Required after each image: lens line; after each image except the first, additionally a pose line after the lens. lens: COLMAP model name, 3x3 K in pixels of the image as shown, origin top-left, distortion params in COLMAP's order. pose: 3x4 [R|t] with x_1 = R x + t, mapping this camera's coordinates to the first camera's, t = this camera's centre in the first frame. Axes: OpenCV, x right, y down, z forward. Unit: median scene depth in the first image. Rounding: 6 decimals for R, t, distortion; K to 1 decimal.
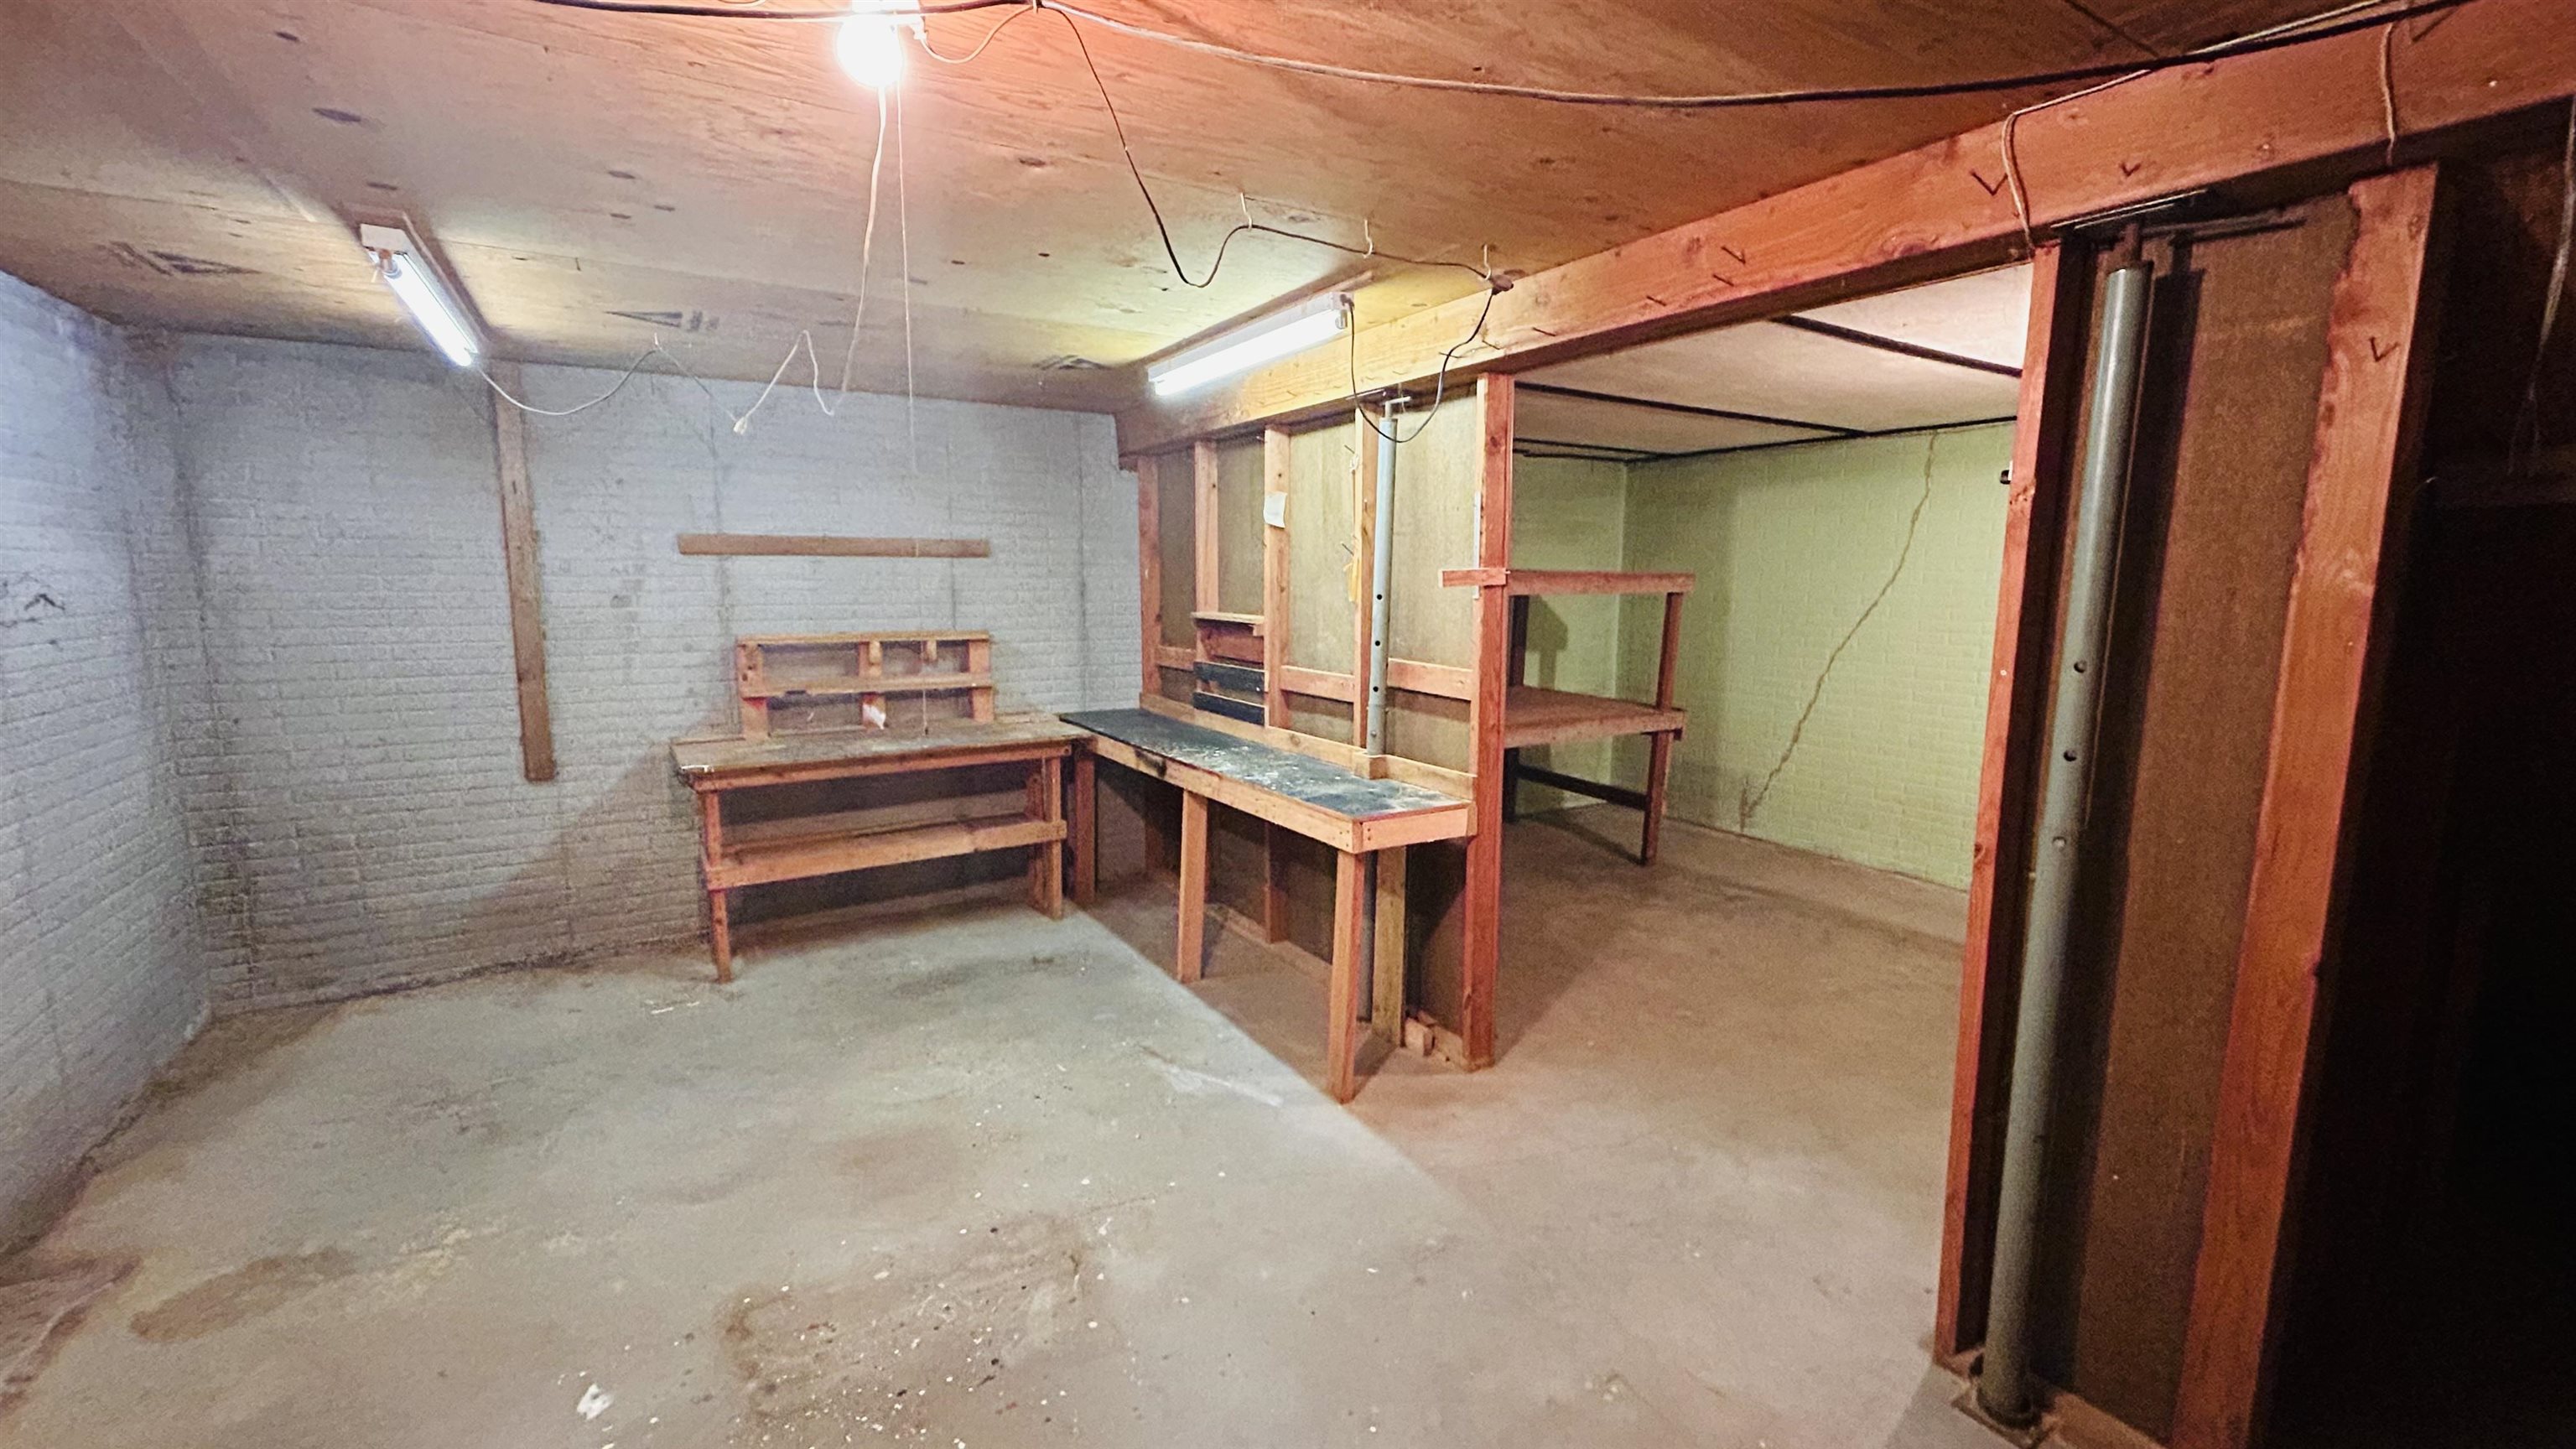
lens RADIAL K [[1038.0, 0, 1288.0], [0, 1038.0, 724.5], [0, 0, 1]] dist [-0.000048, 0.000004]
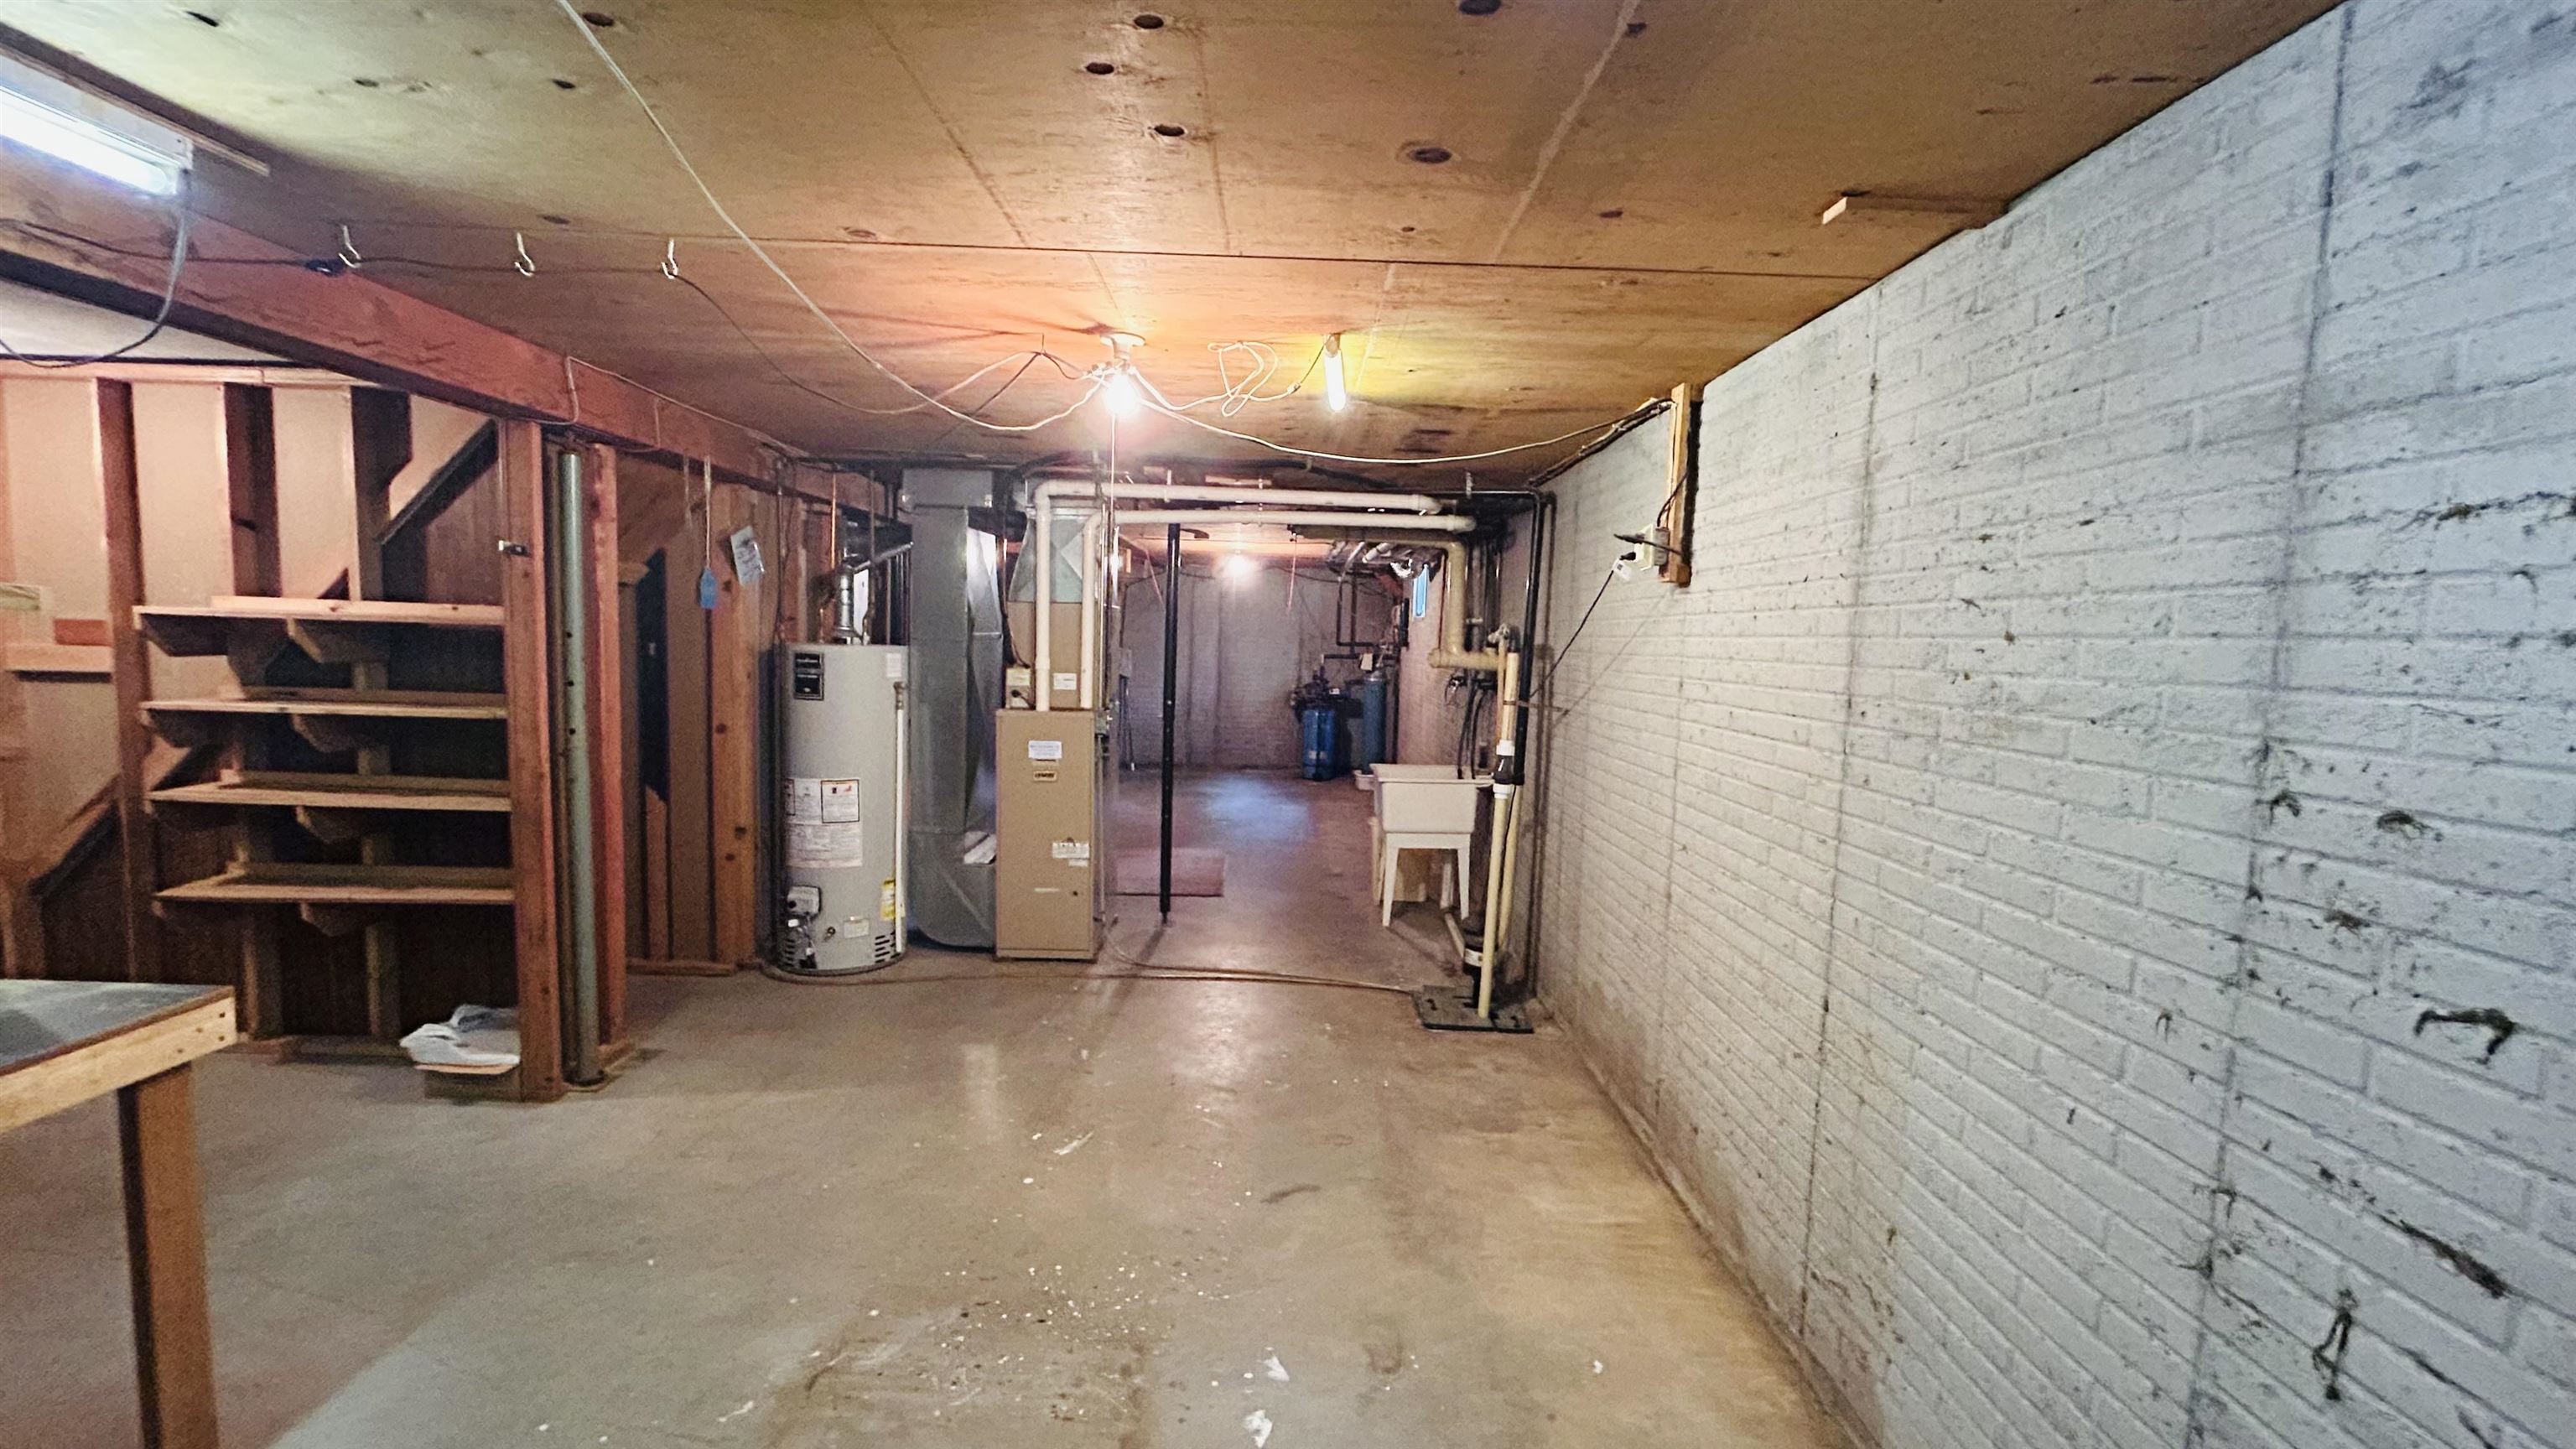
lens RADIAL K [[1038.0, 0, 1288.0], [0, 1038.0, 724.5], [0, 0, 1]] dist [-0.000048, 0.000004]
pose [[-0.851362, -0.088033, 0.517139, -1.132015], [0.033379, 0.974729, 0.220881, -0.262640], [-0.523515, 0.205312, -0.826909, 1.646247]]
